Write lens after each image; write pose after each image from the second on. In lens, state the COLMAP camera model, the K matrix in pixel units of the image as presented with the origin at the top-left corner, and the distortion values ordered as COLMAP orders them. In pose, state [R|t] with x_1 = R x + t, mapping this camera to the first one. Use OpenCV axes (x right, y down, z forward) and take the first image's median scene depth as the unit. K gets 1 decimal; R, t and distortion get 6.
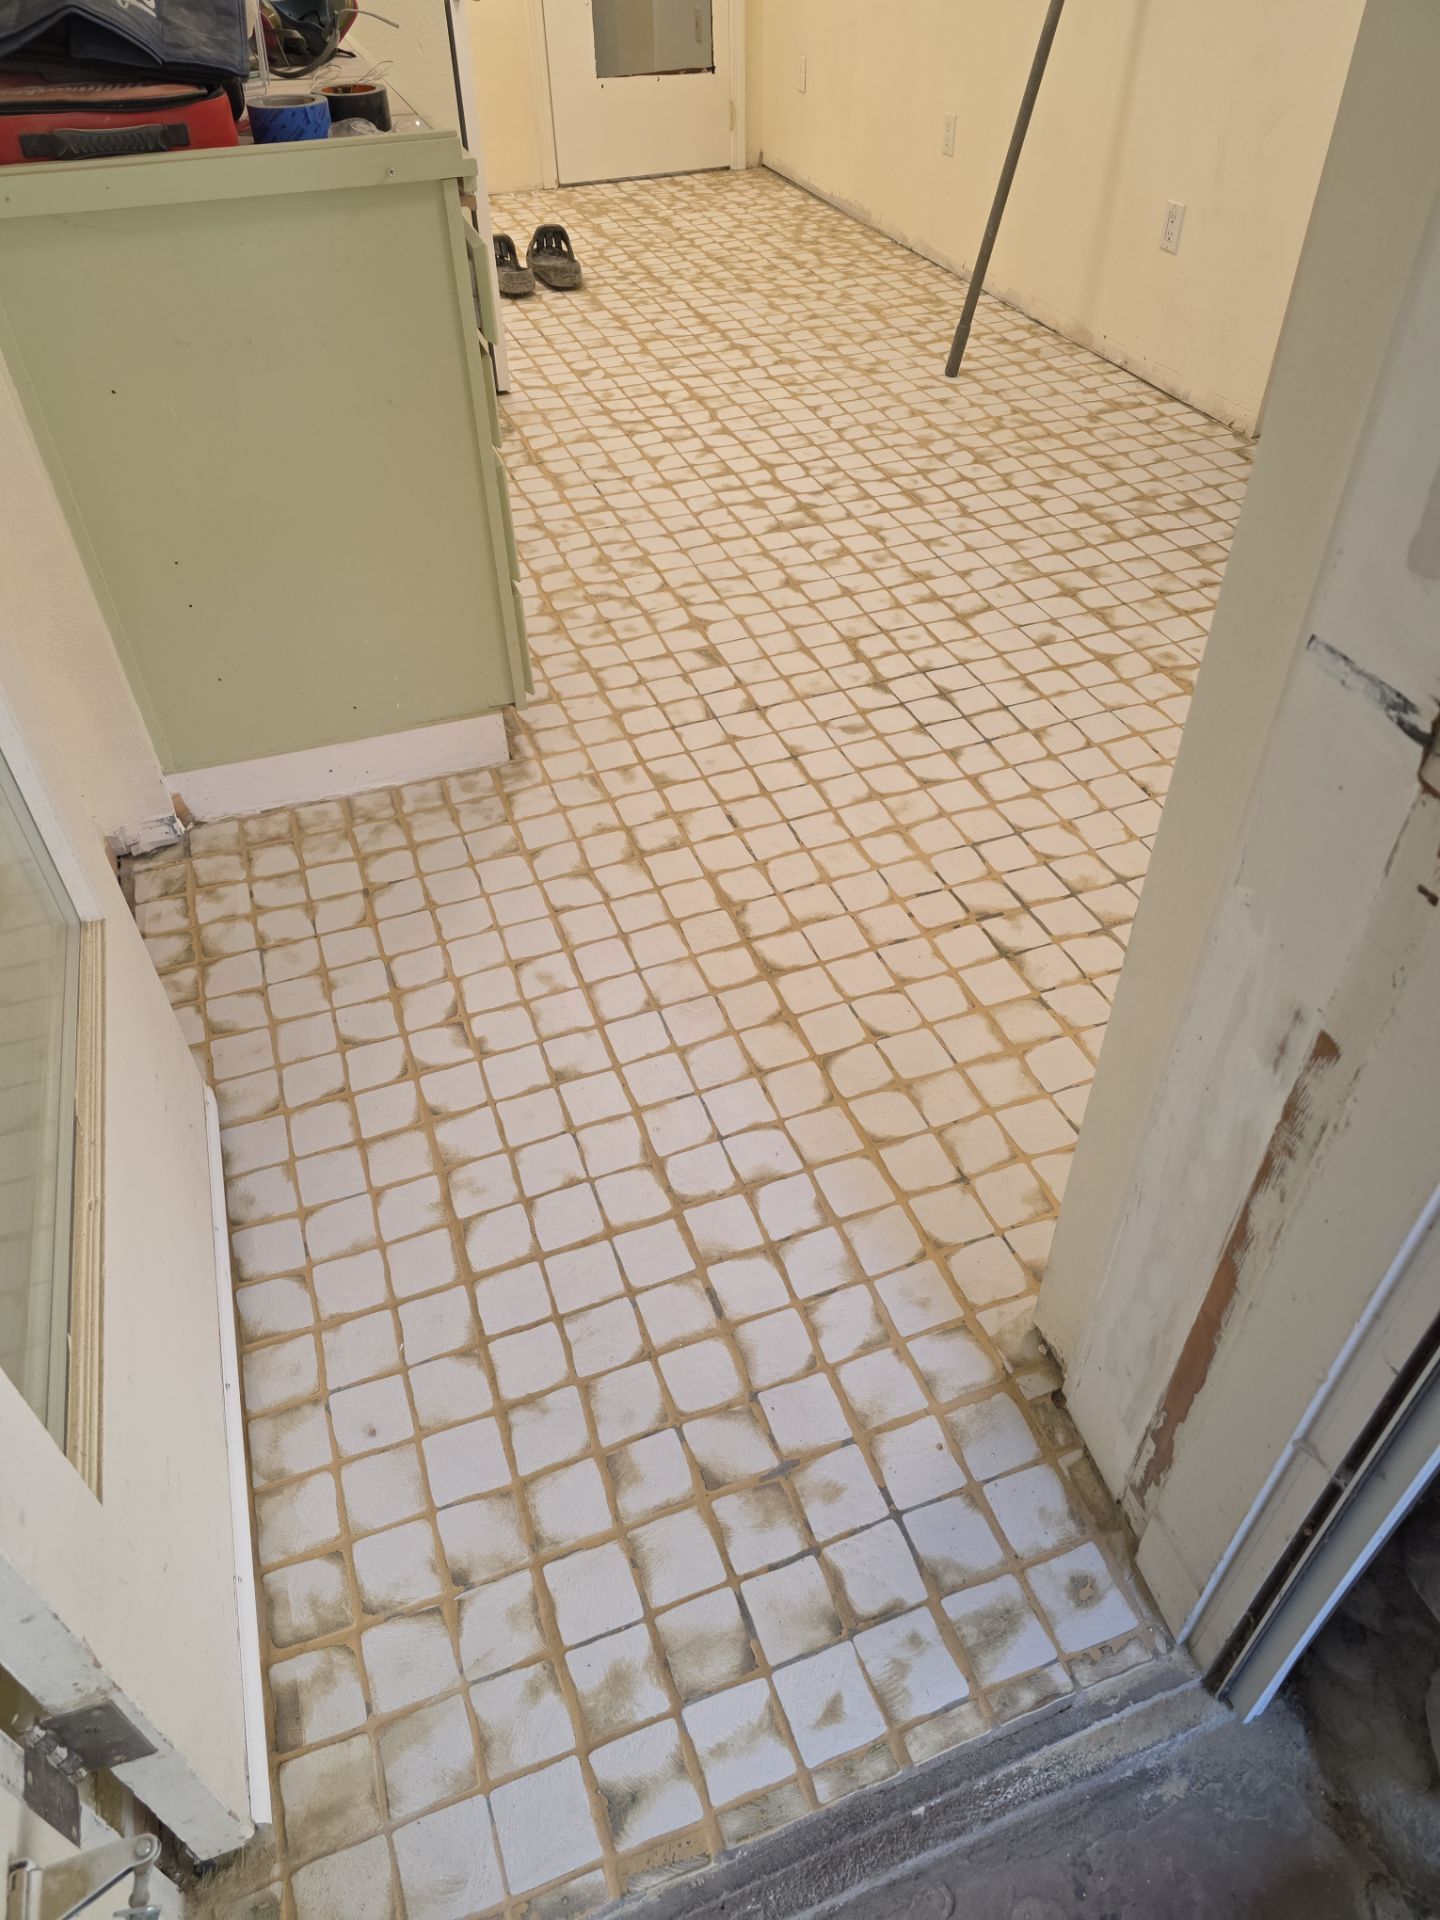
lens RADIAL K [[1288.3, 0, 714.8], [0, 1288.3, 962.2], [0, 0, 1]] dist [0.003350, 0.010534]
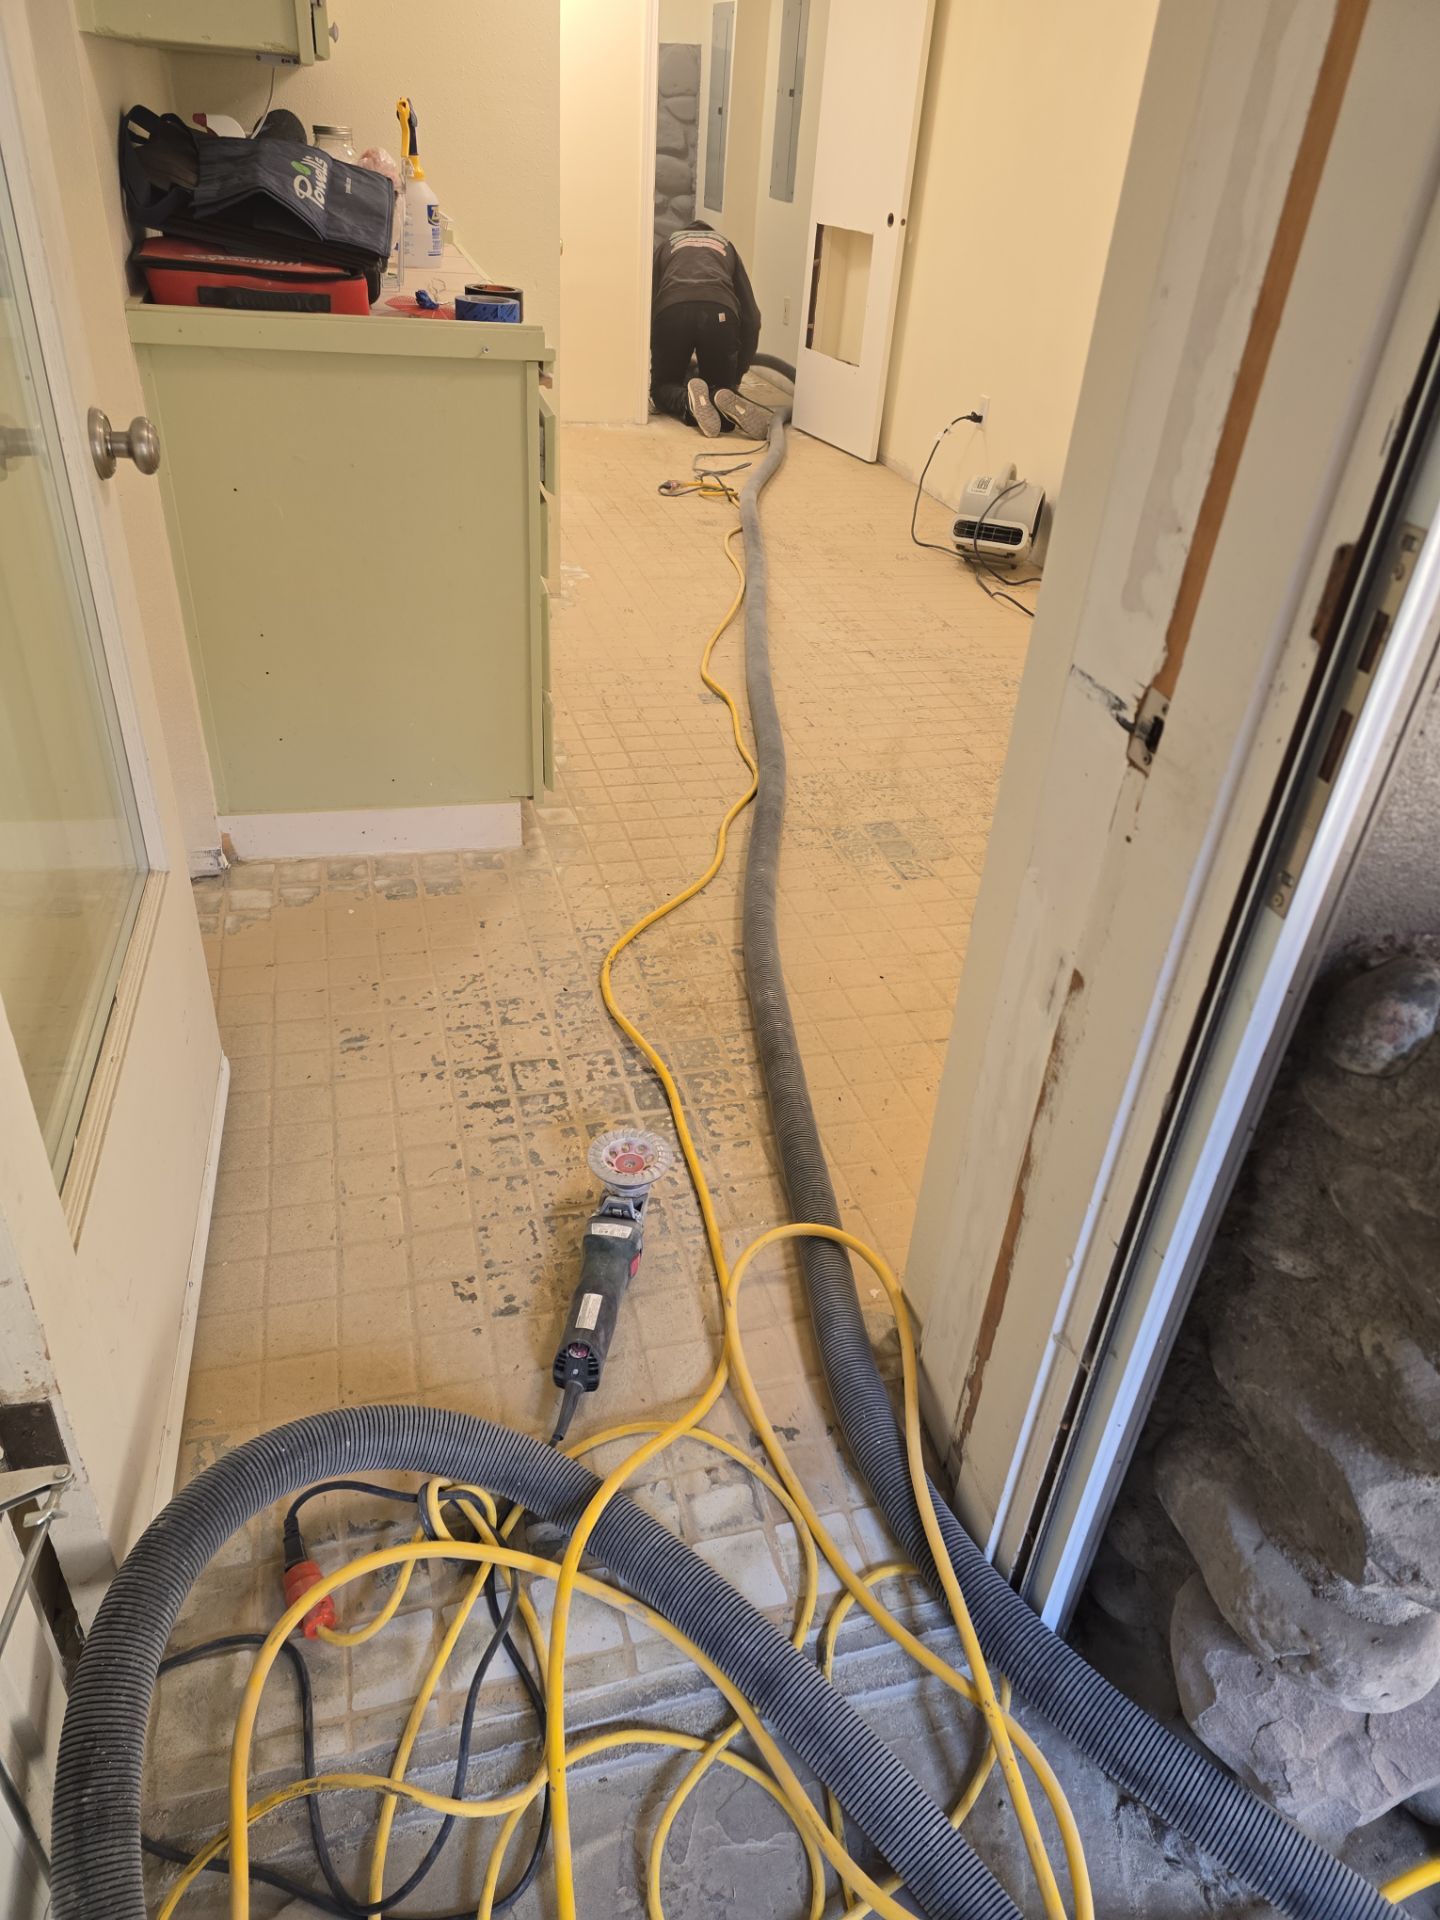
lens RADIAL K [[1265.8, 0, 729.7], [0, 1265.8, 960.5], [0, 0, 1]] dist [0.032988, -0.005838]
pose [[0.993220, 0.115796, -0.010223, 0.100567], [-0.115931, 0.980232, -0.160327, 0.216366], [-0.008544, 0.160425, 0.987011, -0.198085]]
